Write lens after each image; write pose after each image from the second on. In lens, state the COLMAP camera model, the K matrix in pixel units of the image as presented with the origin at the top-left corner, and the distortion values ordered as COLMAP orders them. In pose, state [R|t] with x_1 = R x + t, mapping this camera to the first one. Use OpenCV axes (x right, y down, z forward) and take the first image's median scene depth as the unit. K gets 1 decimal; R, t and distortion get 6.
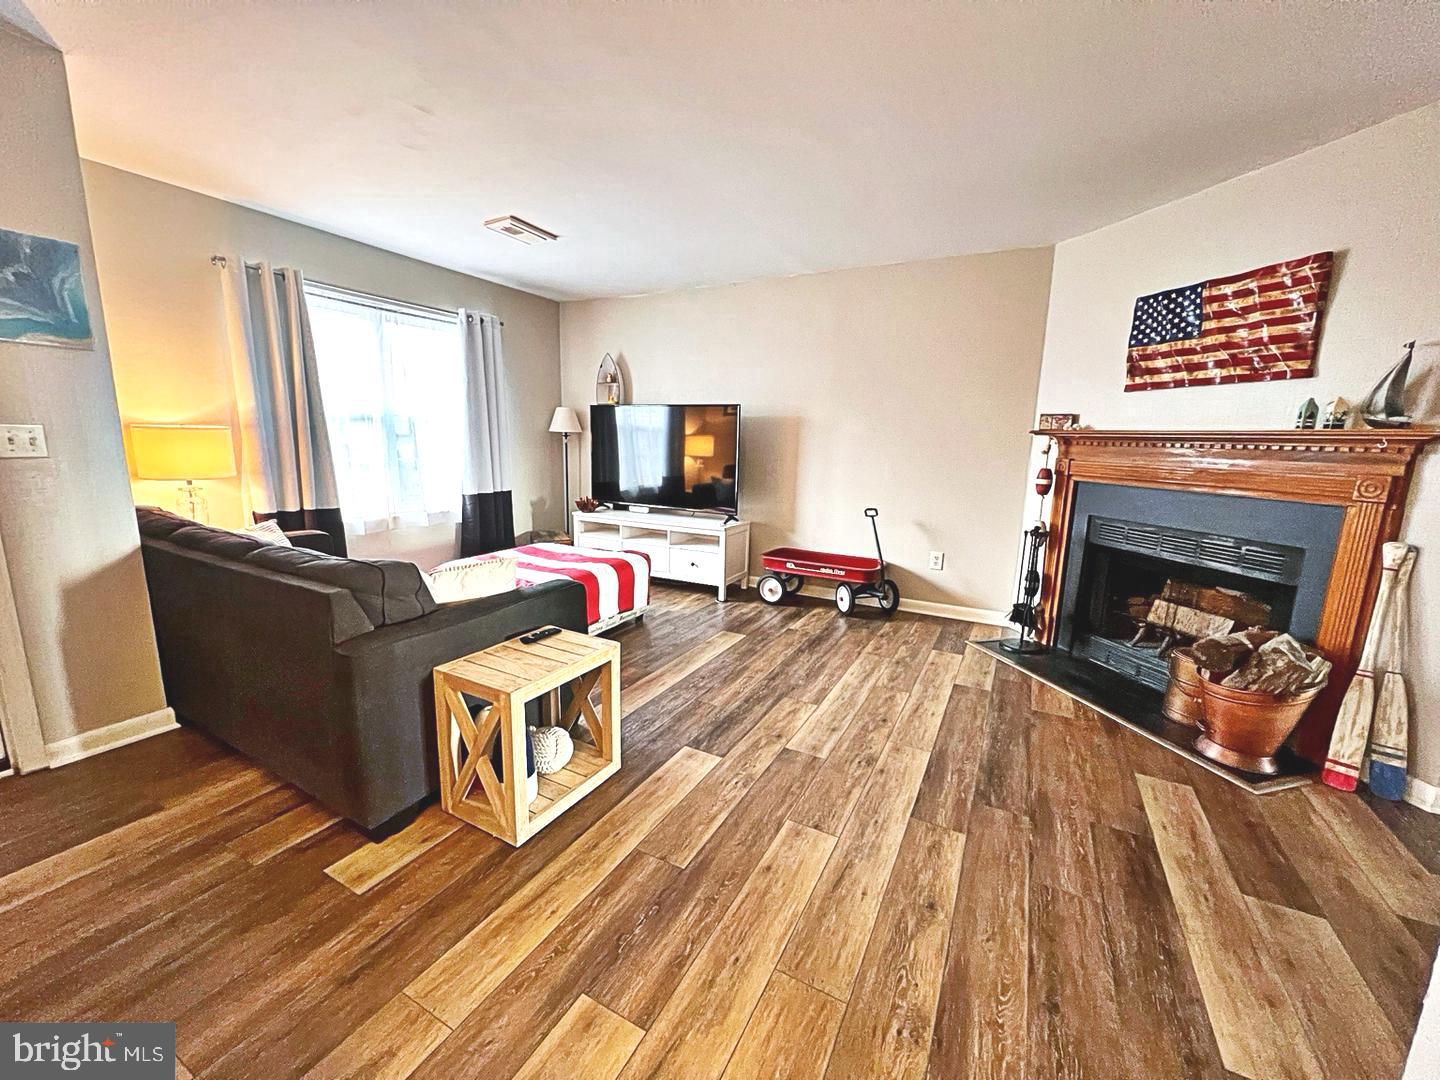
lens RADIAL K [[574.9, 0, 716.2], [0, 574.9, 541.4], [0, 0, 1]] dist [-0.002508, -0.000355]
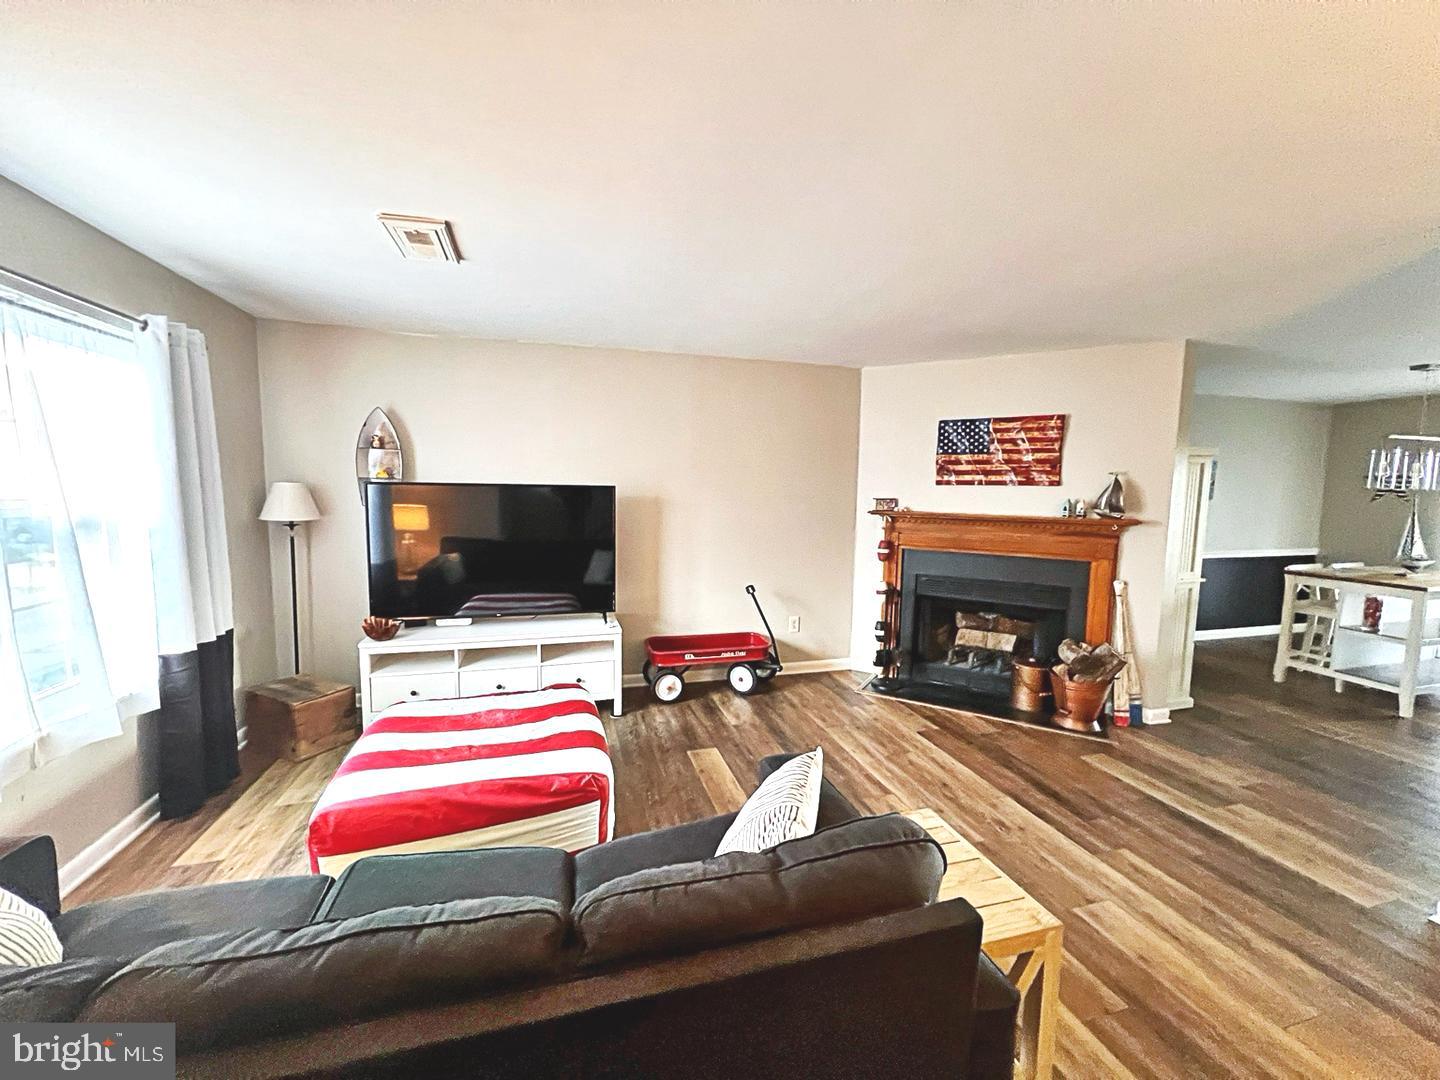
lens RADIAL K [[574.9, 0, 716.8], [0, 574.9, 541.5], [0, 0, 1]] dist [-0.002508, -0.000355]
pose [[0.713056, -0.078579, 0.696690, -0.651646], [0.126140, 0.991863, -0.017232, -0.167618], [-0.689667, 0.100168, 0.717165, 0.380062]]
